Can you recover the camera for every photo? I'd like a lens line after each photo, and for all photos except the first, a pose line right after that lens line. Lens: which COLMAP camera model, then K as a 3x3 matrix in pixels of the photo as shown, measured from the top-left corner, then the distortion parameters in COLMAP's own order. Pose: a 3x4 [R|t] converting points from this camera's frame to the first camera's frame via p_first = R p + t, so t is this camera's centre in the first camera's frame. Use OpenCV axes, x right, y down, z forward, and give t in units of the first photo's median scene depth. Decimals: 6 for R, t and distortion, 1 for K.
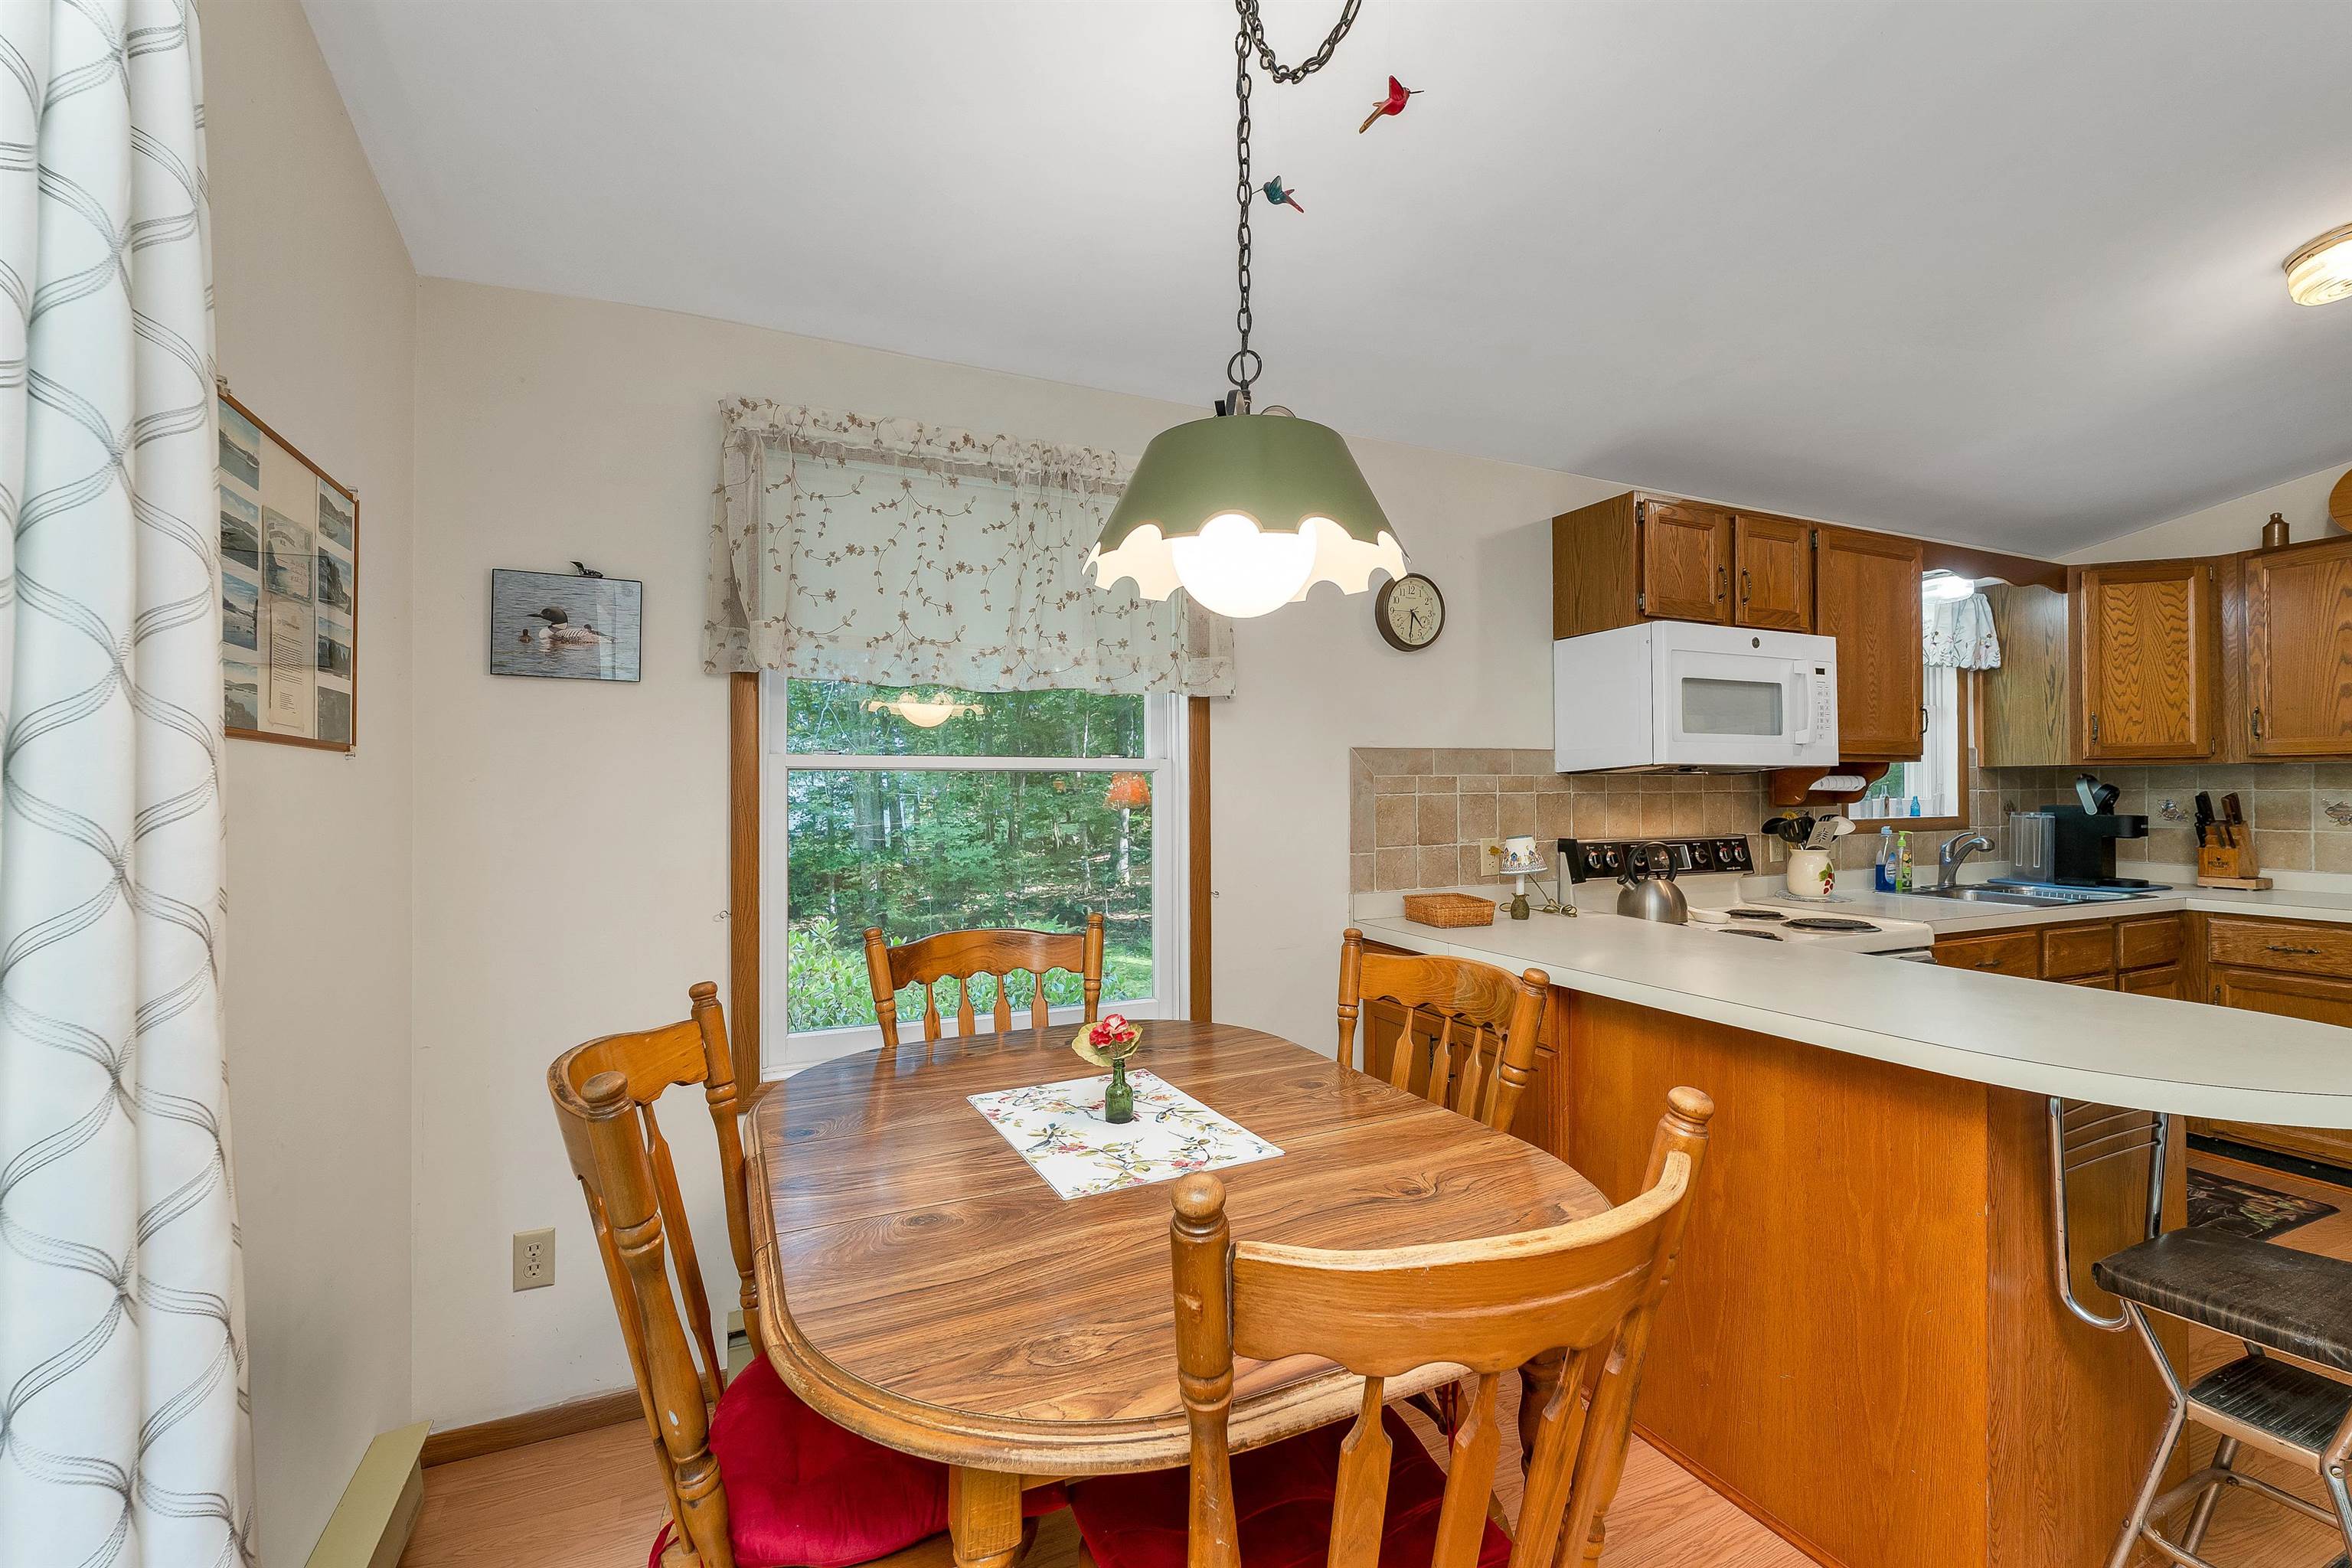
lens RADIAL K [[969.3, 0, 1176.0], [0, 969.3, 784.0], [0, 0, 1]] dist [-0.000432, 0.000079]
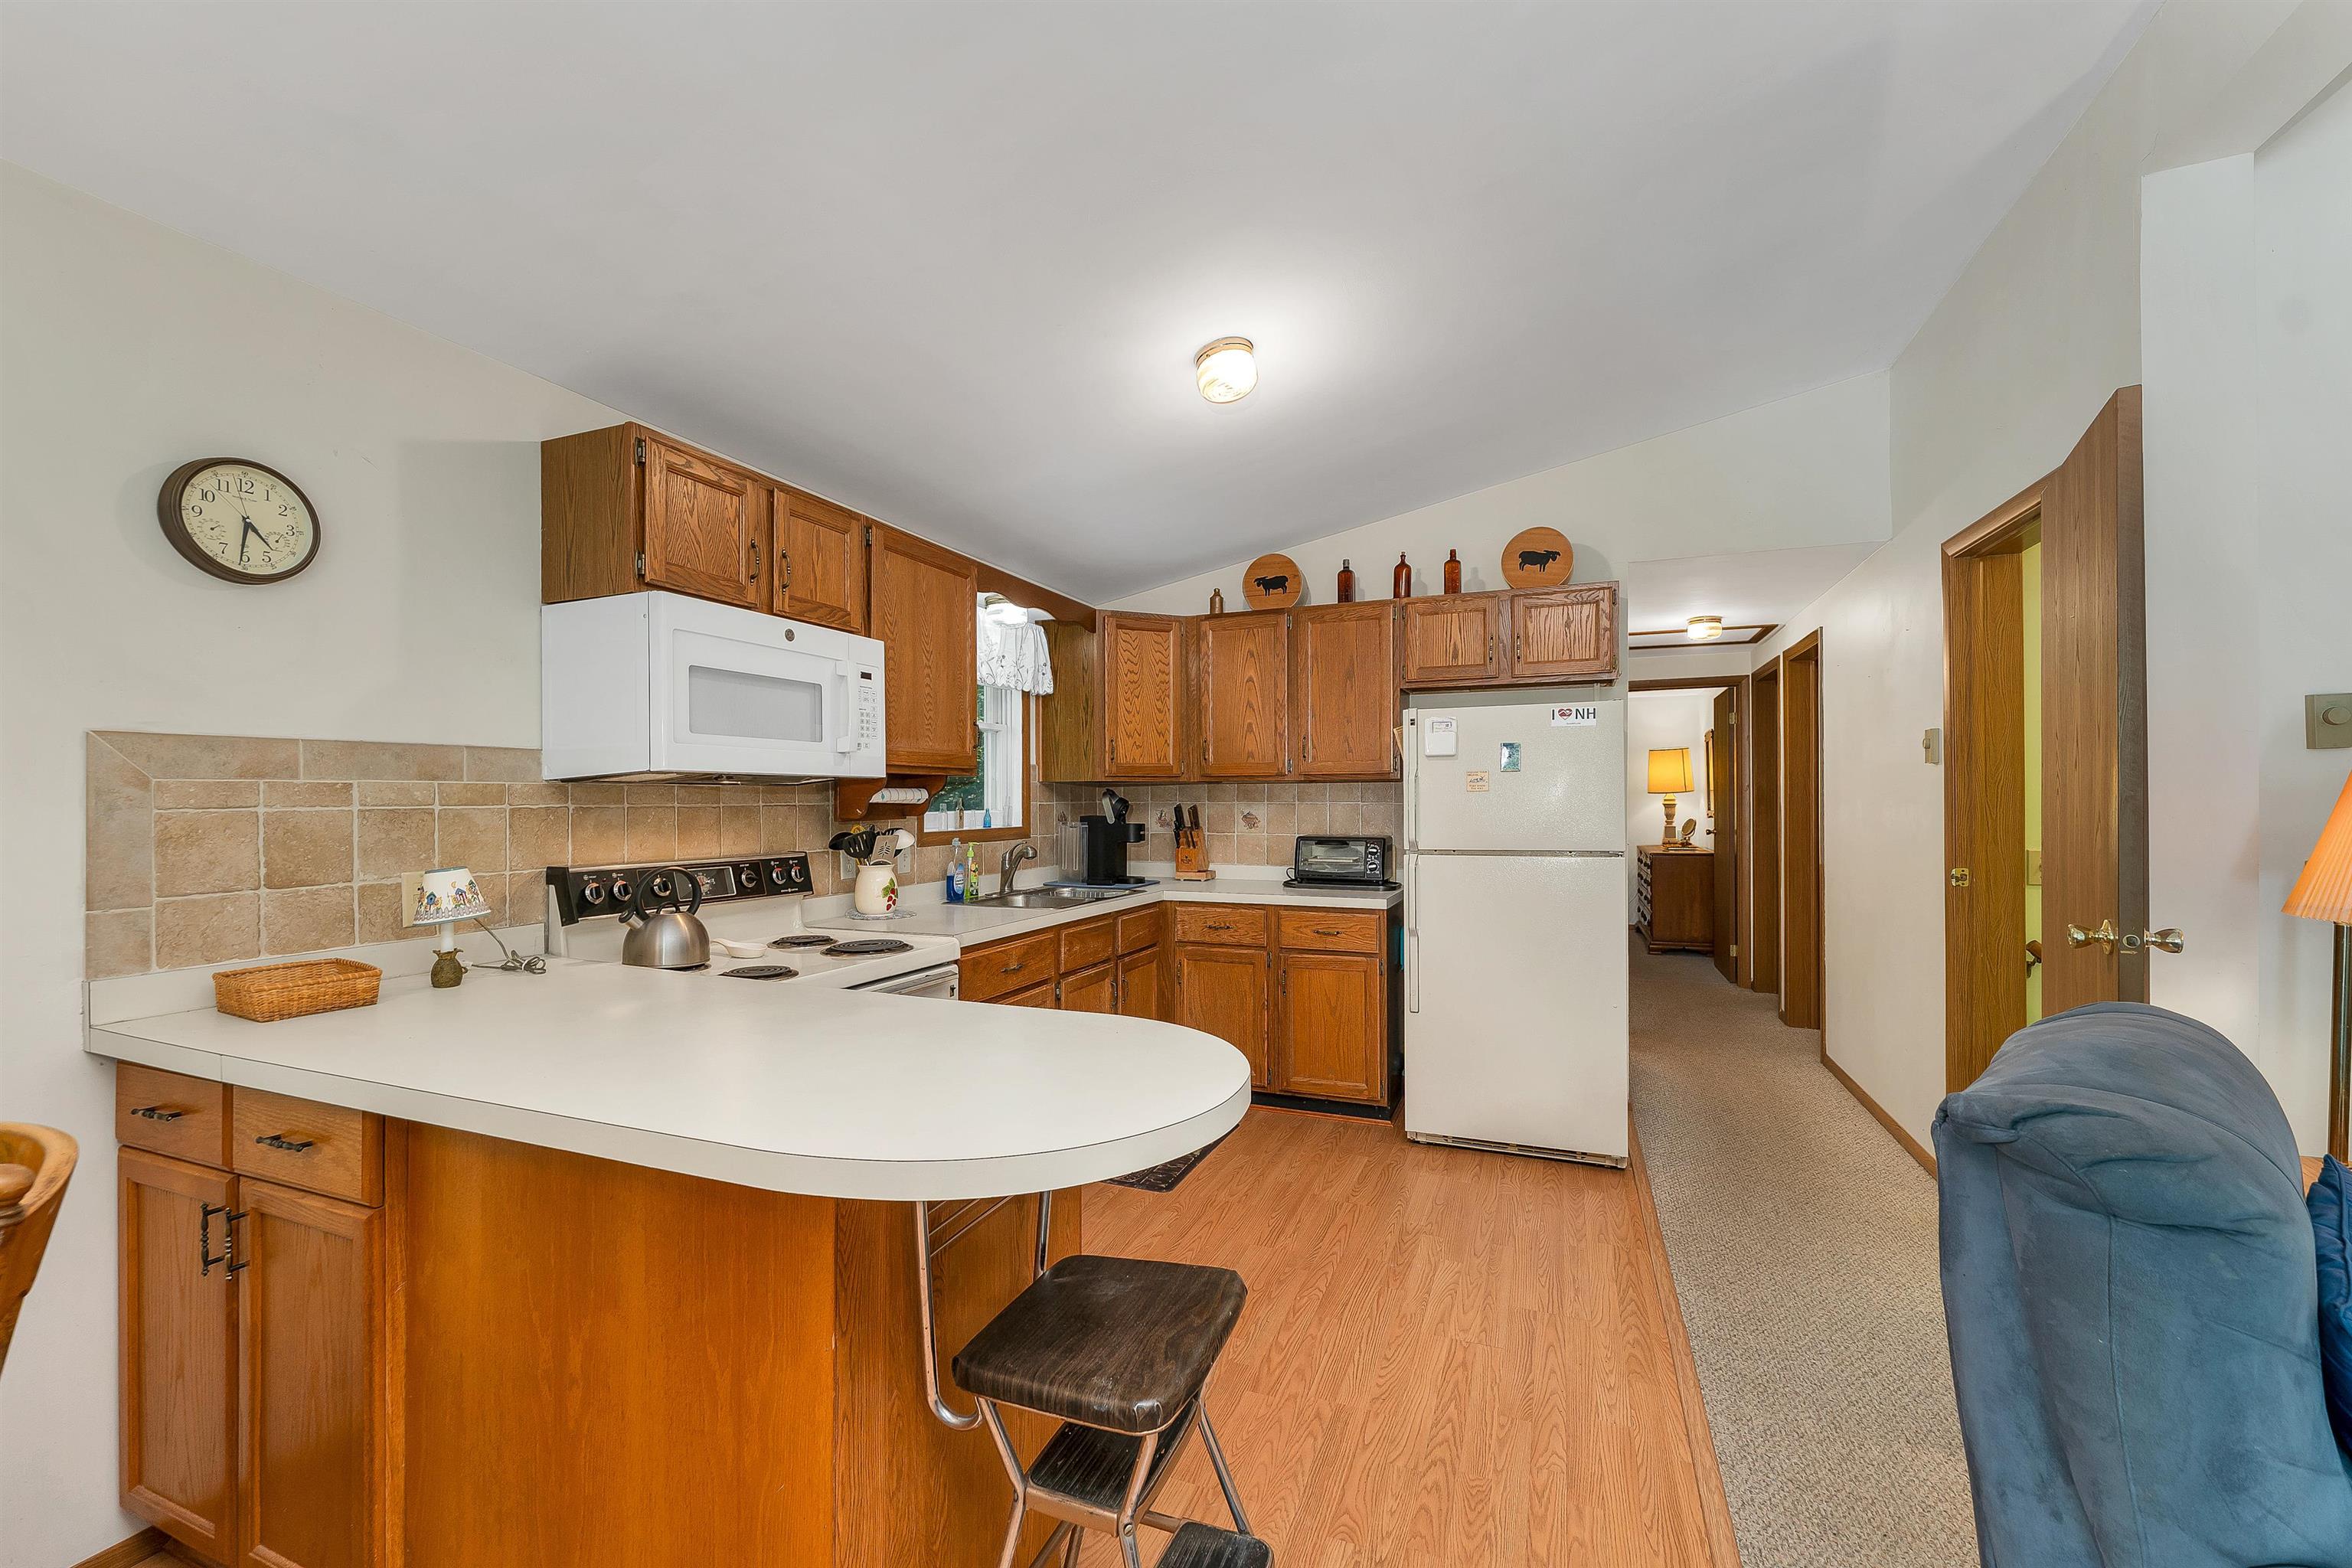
lens RADIAL K [[952.1, 0, 1173.2], [0, 952.1, 806.4], [0, 0, 1]] dist [-0.000377, -0.000063]
pose [[0.728487, -0.003133, 0.685053, 0.240894], [-0.003560, 0.999959, 0.008359, 0.001008], [-0.685051, -0.008528, 0.728445, 0.122444]]
